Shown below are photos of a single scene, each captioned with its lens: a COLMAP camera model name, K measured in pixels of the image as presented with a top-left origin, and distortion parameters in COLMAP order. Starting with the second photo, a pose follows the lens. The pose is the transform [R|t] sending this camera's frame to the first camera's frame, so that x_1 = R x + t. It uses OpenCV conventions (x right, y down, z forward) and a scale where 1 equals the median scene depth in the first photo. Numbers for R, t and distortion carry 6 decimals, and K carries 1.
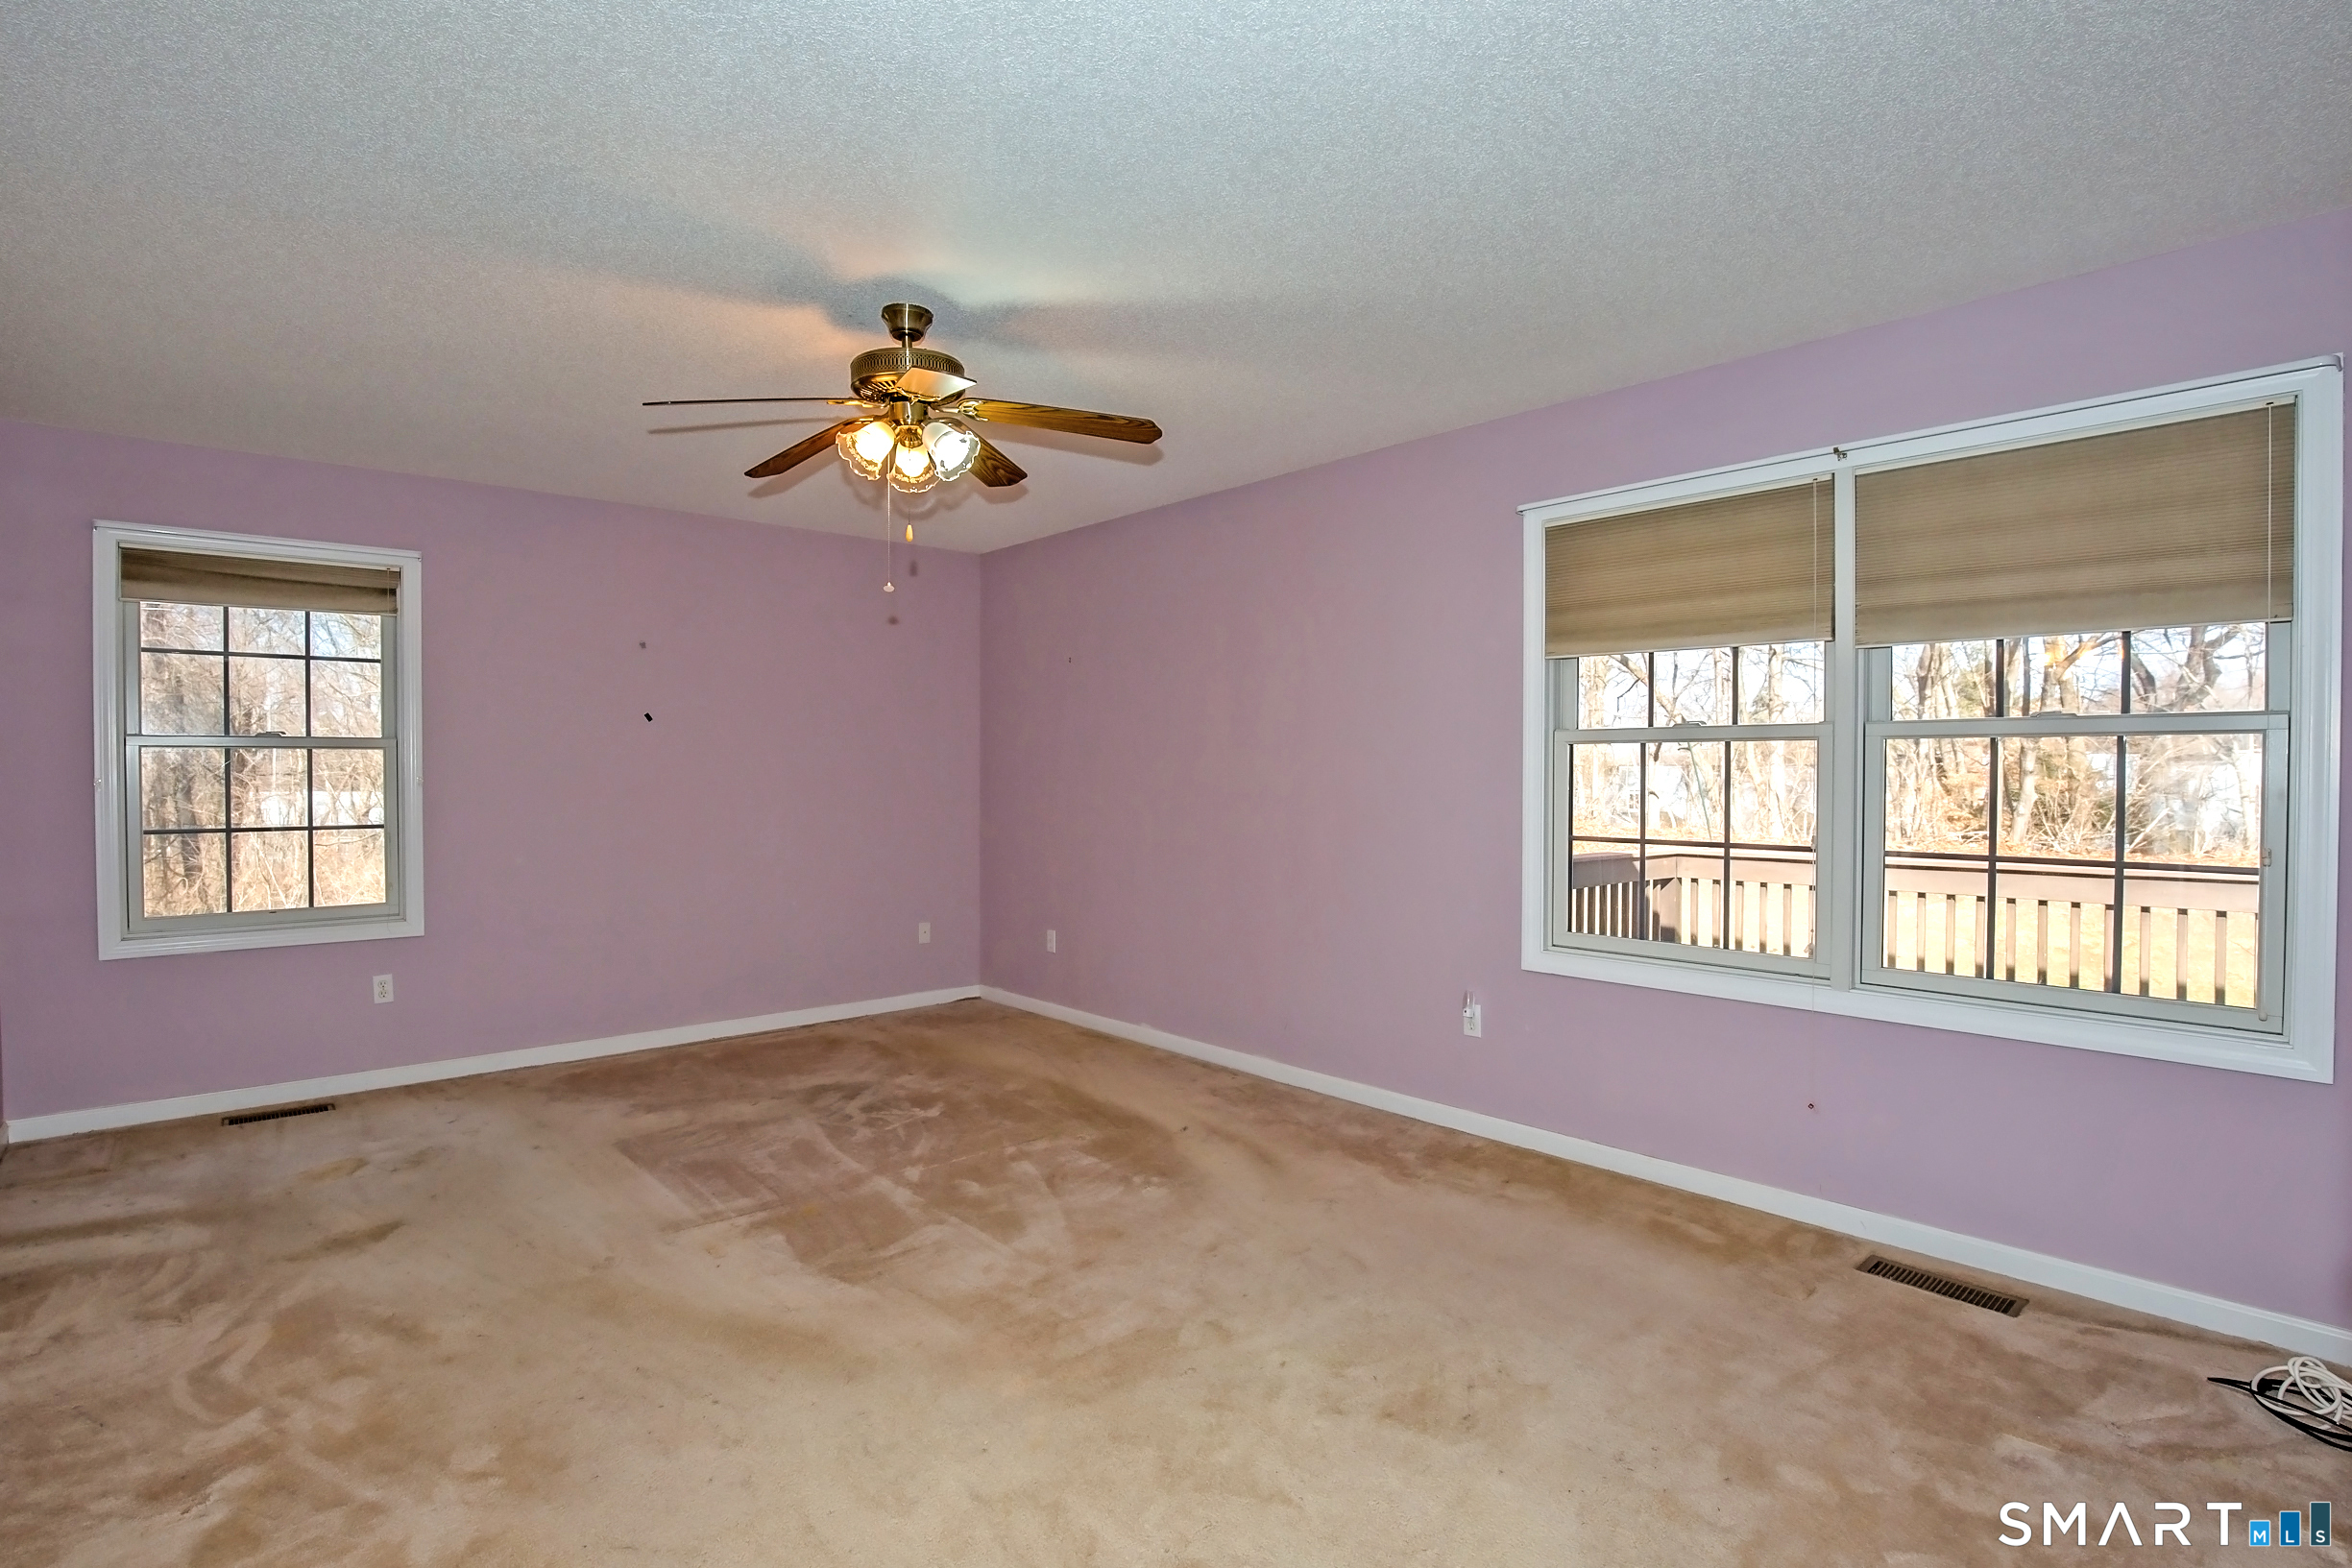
lens RADIAL K [[1155.5, 0, 1176.0], [0, 1155.5, 784.0], [0, 0, 1]] dist [-0.034204, 0.000193]
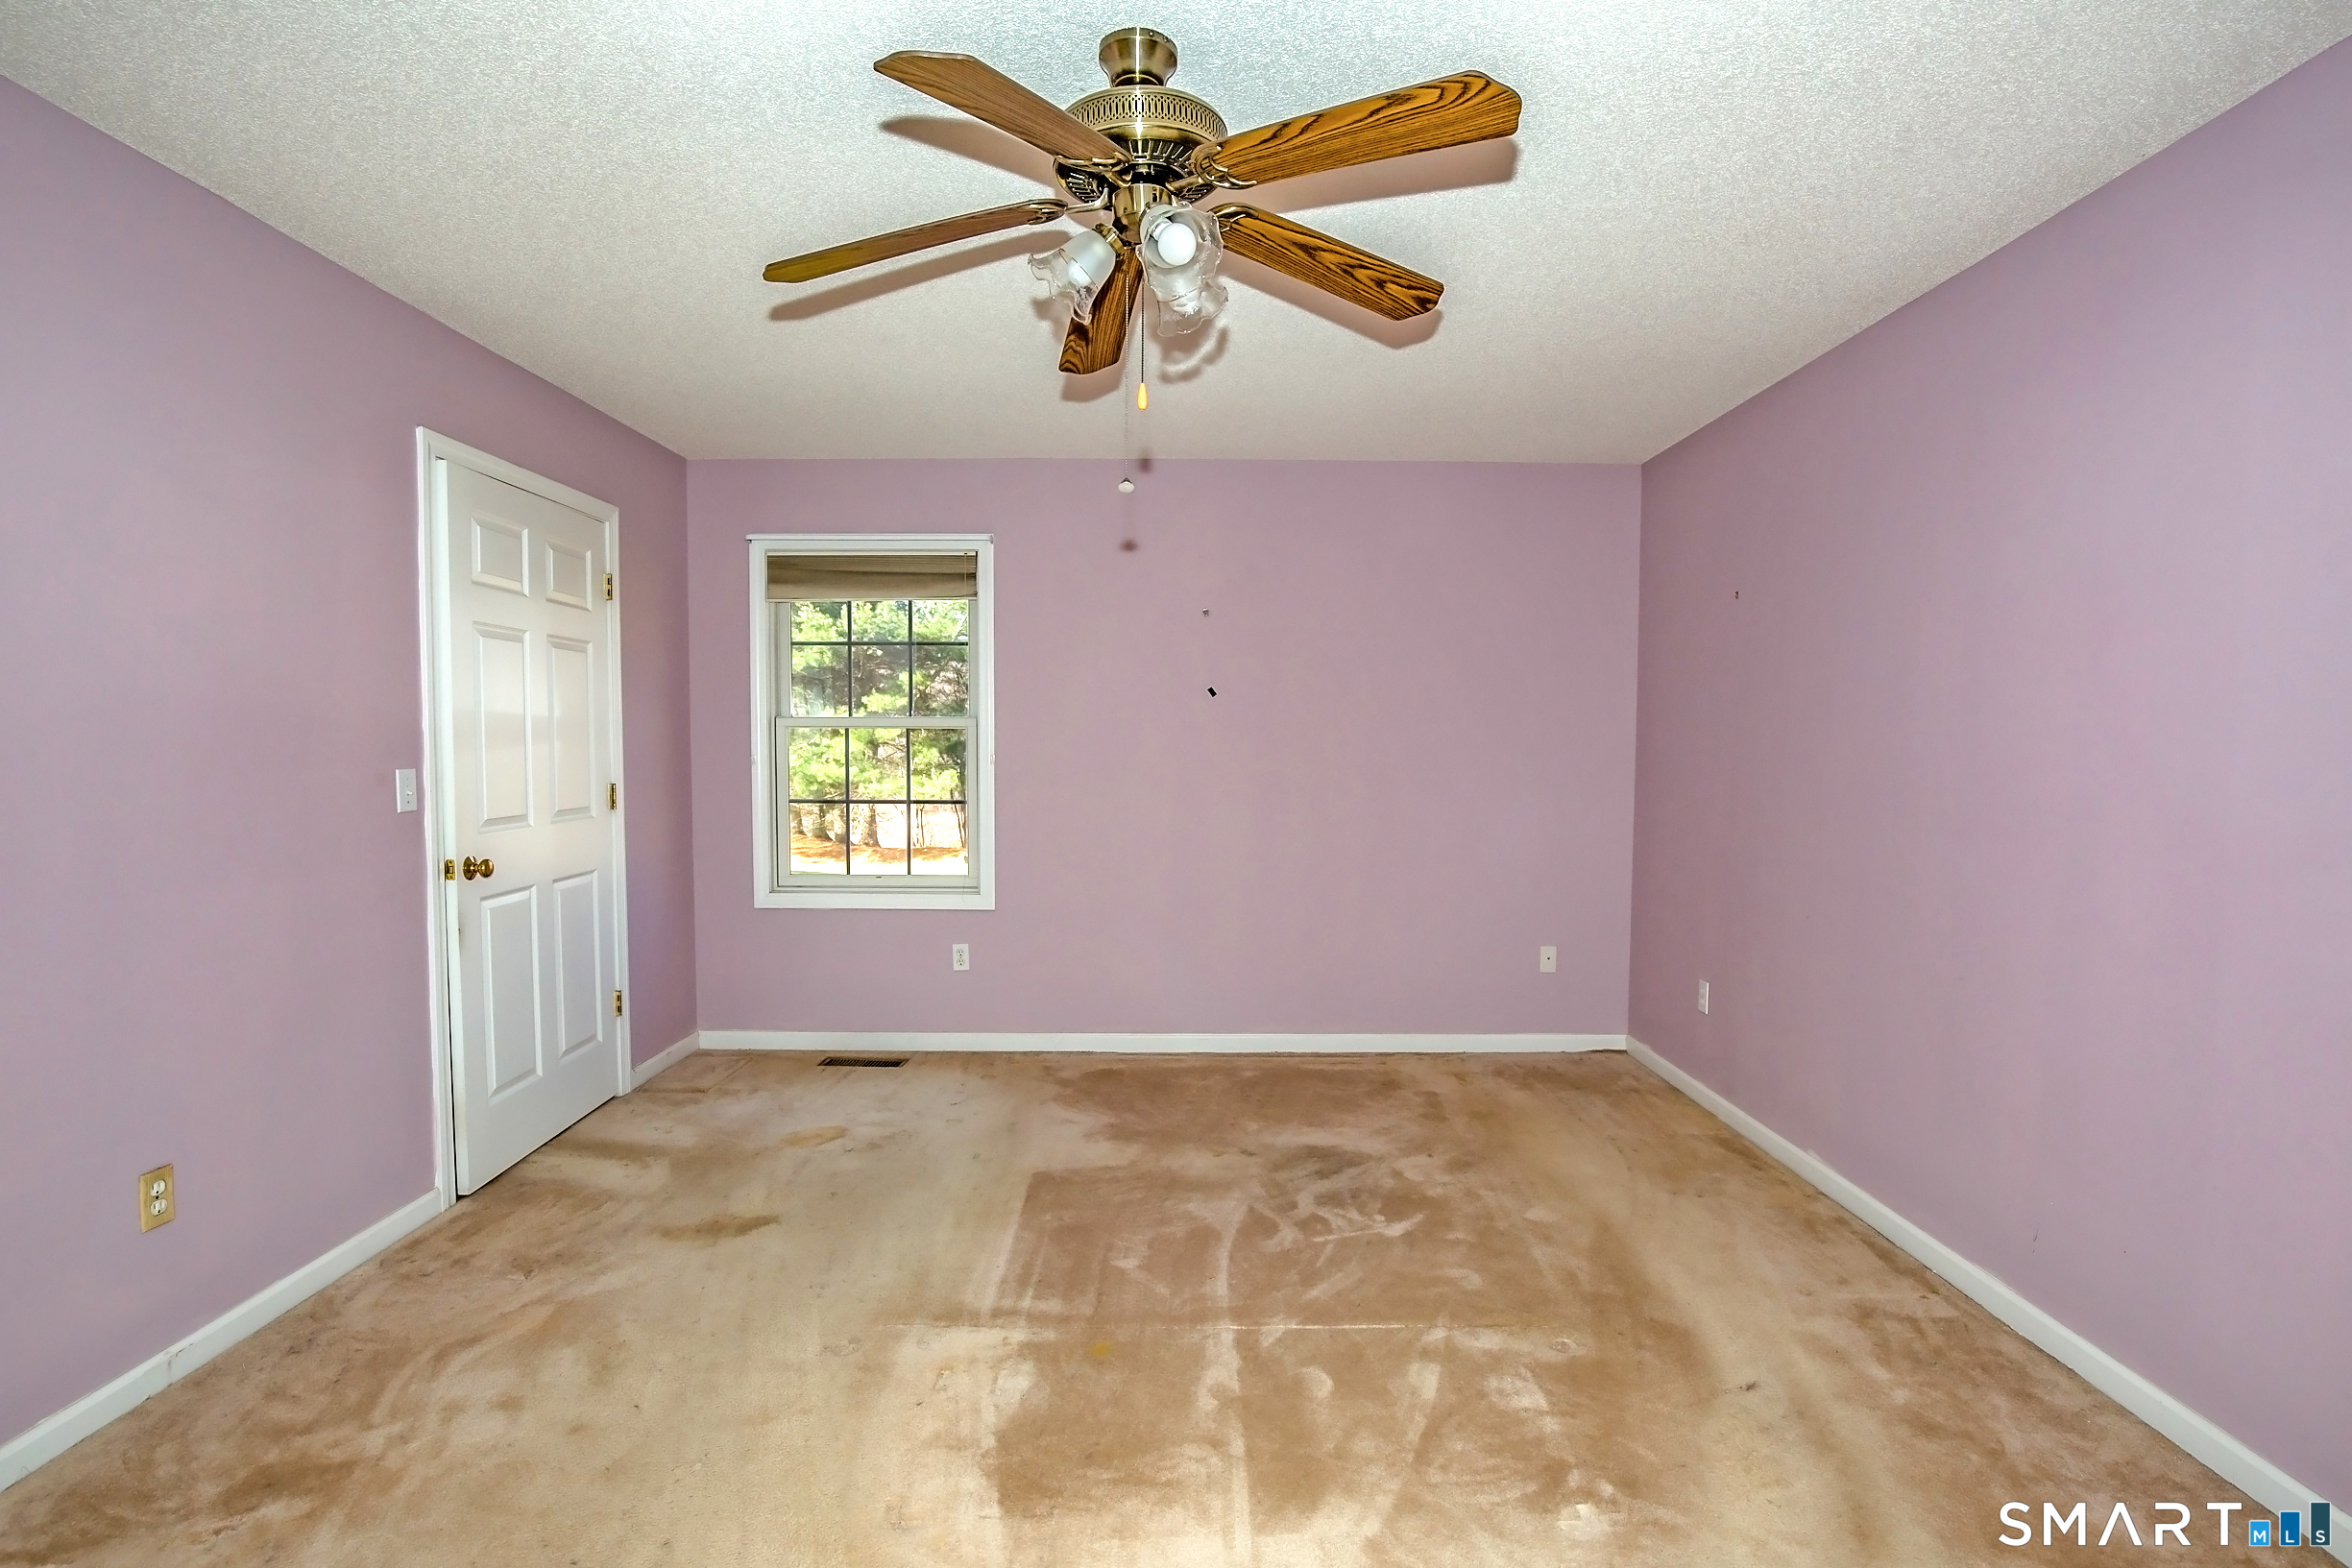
lens RADIAL K [[1121.5, 0, 1189.4], [0, 1121.5, 787.8], [0, 0, 1]] dist [-0.029604, 0.003944]
pose [[0.741210, 0.033537, -0.670435, 0.161585], [-0.013380, 0.999291, 0.035194, -0.016568], [0.671140, -0.017116, 0.741133, 0.414549]]
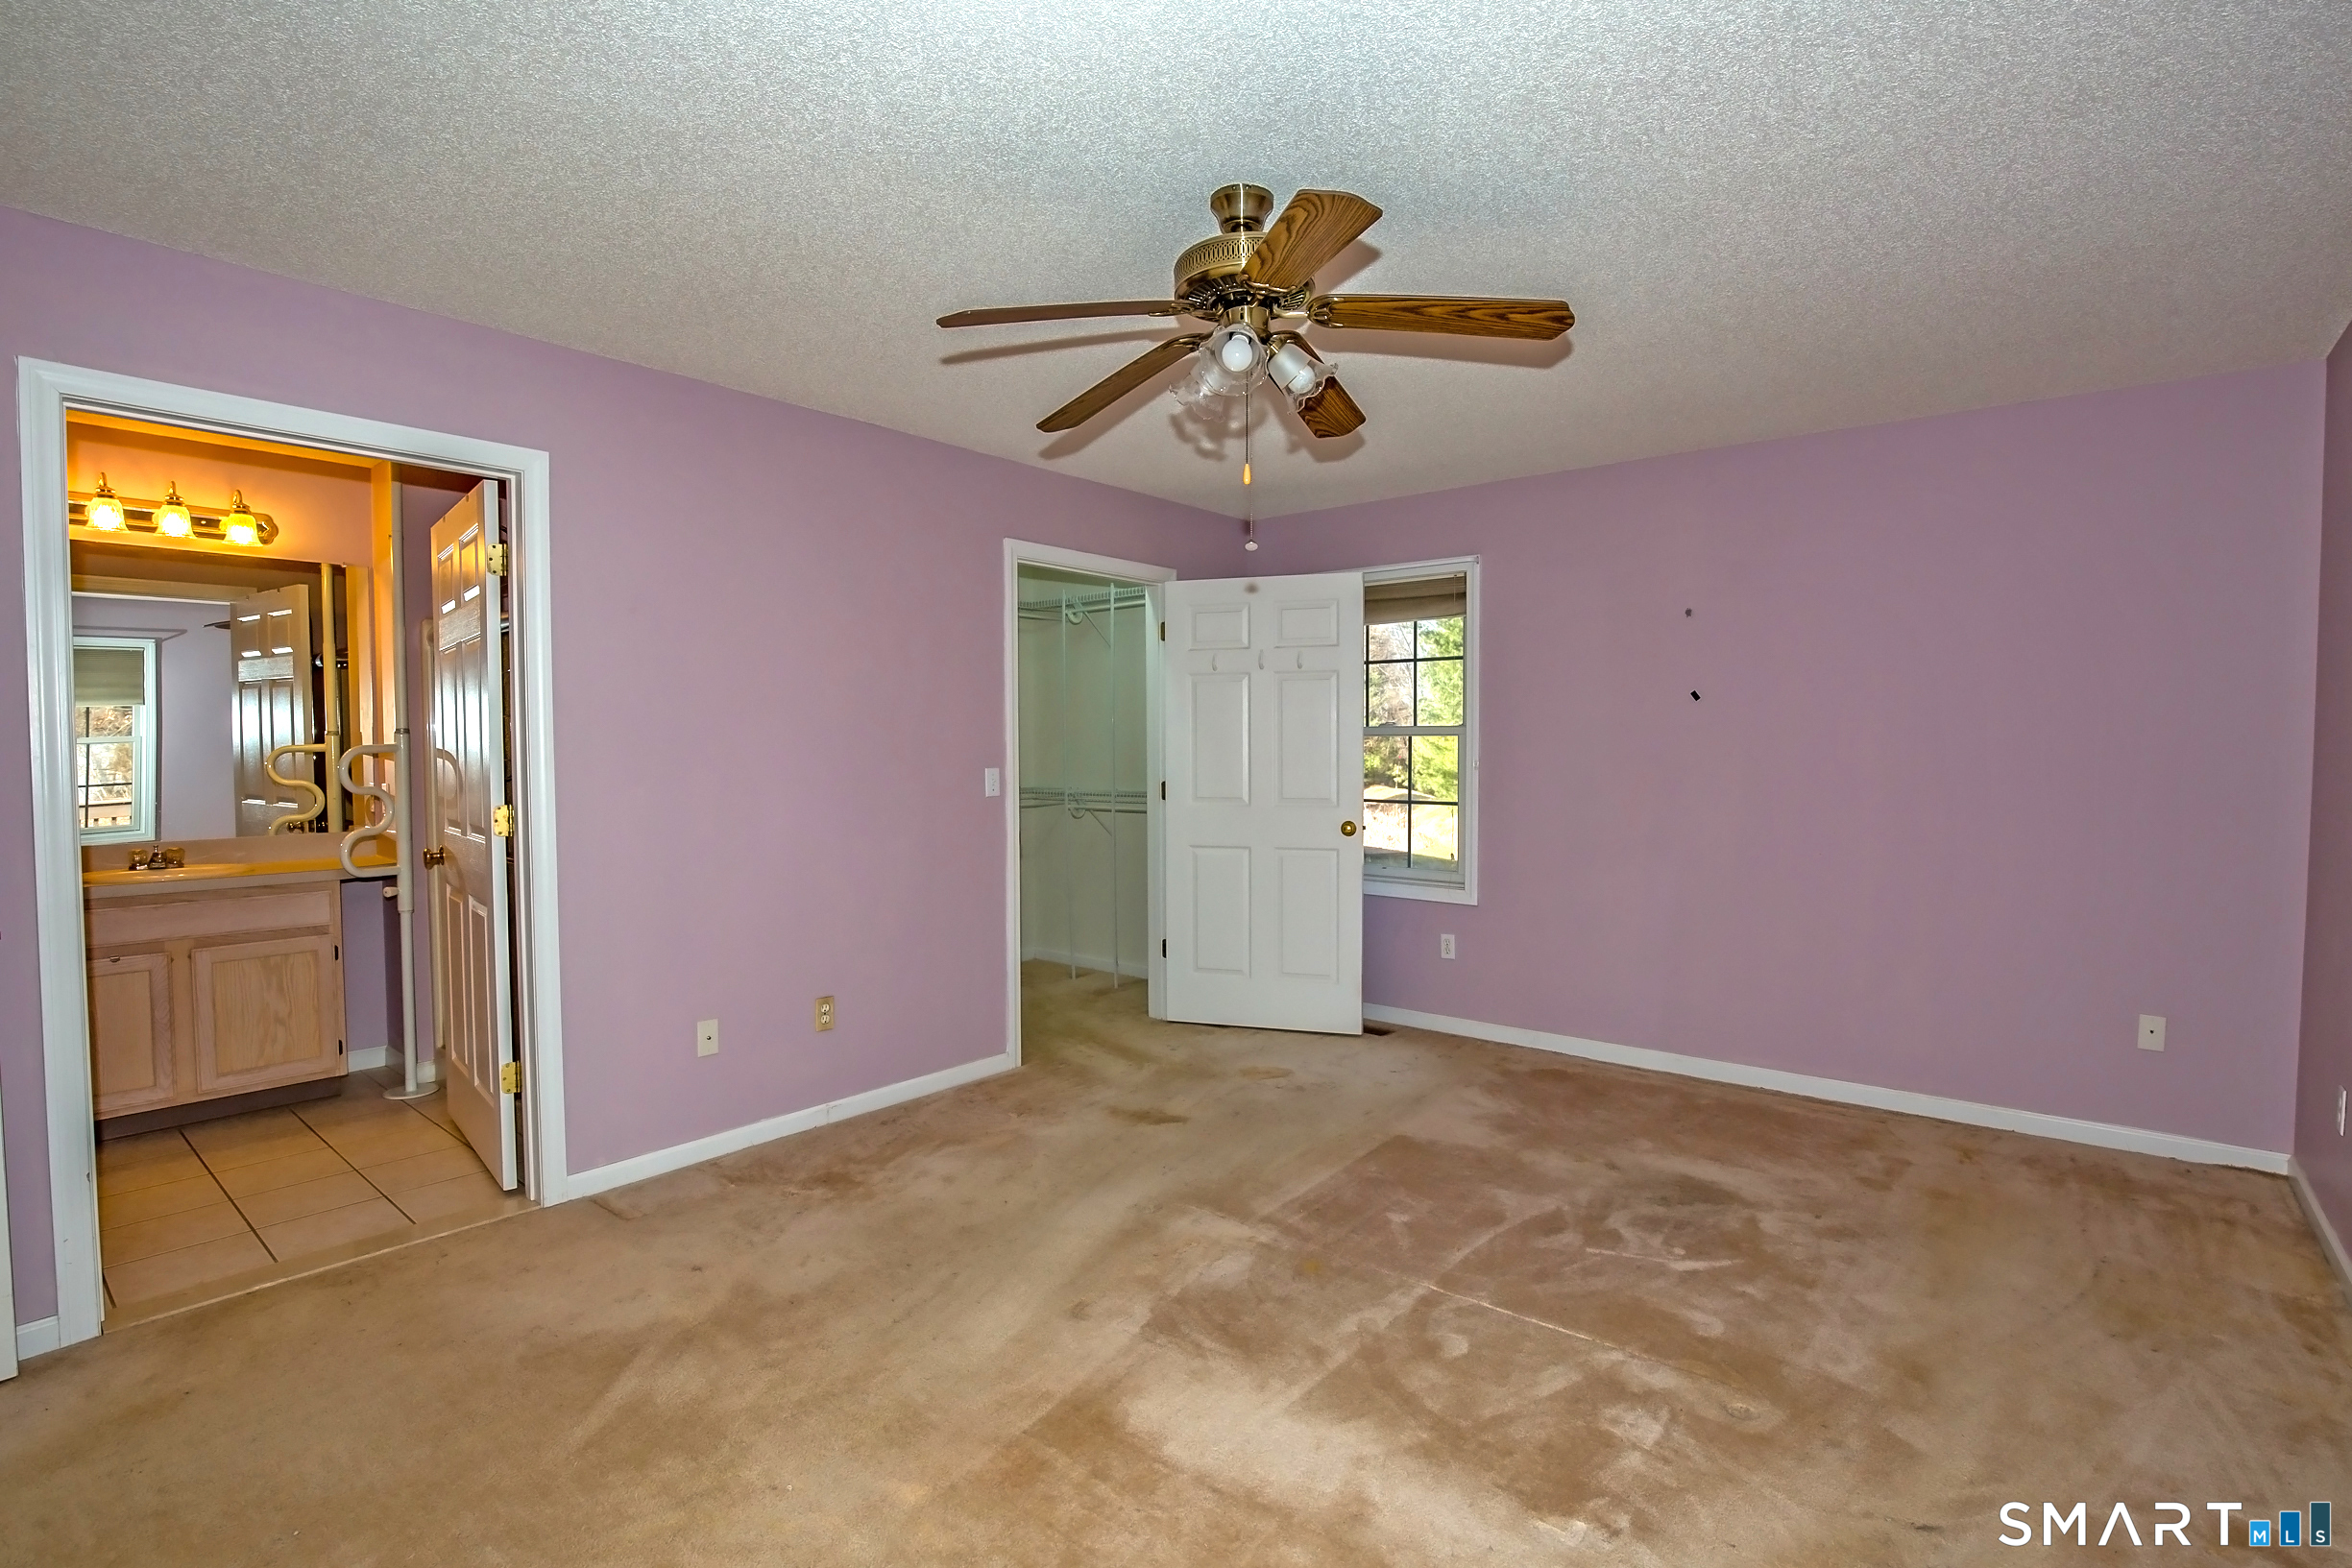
lens RADIAL K [[1121.5, 0, 1189.4], [0, 1121.5, 787.8], [0, 0, 1]] dist [-0.029604, 0.003944]
pose [[0.138948, 0.041636, -0.989424, 0.408692], [-0.010592, 0.999121, 0.040557, -0.023739], [0.990243, 0.004845, 0.139267, 0.642793]]
